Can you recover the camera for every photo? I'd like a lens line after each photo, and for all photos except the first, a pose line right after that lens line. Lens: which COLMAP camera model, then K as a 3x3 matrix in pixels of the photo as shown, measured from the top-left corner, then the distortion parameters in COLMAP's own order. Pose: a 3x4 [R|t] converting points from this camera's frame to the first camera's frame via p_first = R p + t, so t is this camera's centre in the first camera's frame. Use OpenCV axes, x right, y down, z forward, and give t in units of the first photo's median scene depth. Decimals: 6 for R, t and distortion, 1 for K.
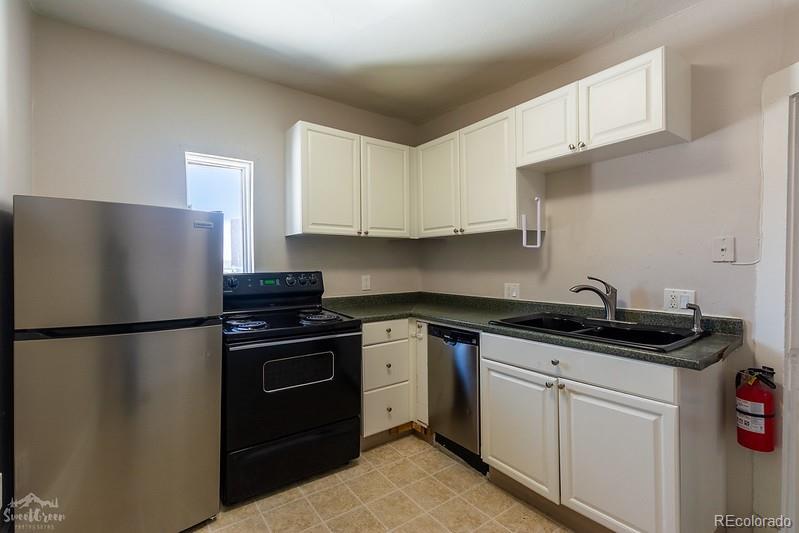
lens RADIAL K [[348.4, 0, 402.1], [0, 348.4, 267.6], [0, 0, 1]] dist [0.003423, 0.000134]
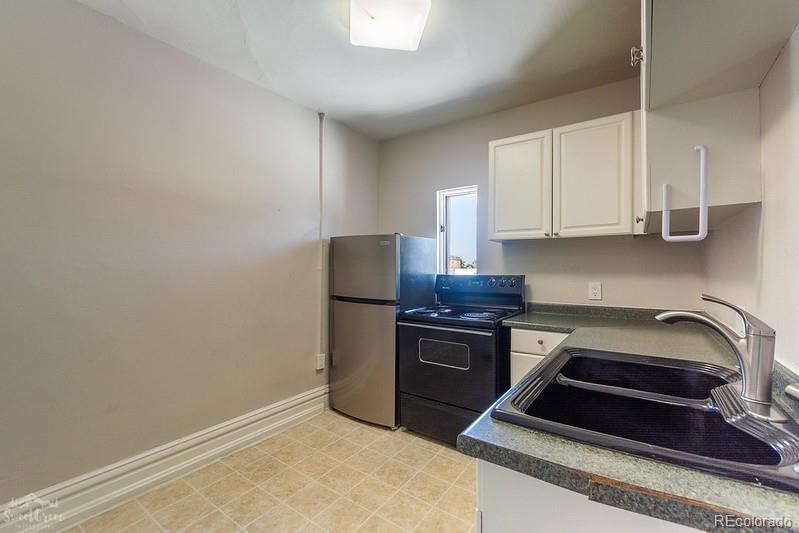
lens RADIAL K [[348.4, 0, 404.6], [0, 348.4, 266.1], [0, 0, 1]] dist [0.003423, 0.000134]
pose [[0.338643, -0.002268, -0.940912, 0.632897], [-0.016602, 0.999827, -0.008385, -0.002491], [0.940769, 0.018461, 0.338547, 0.333195]]
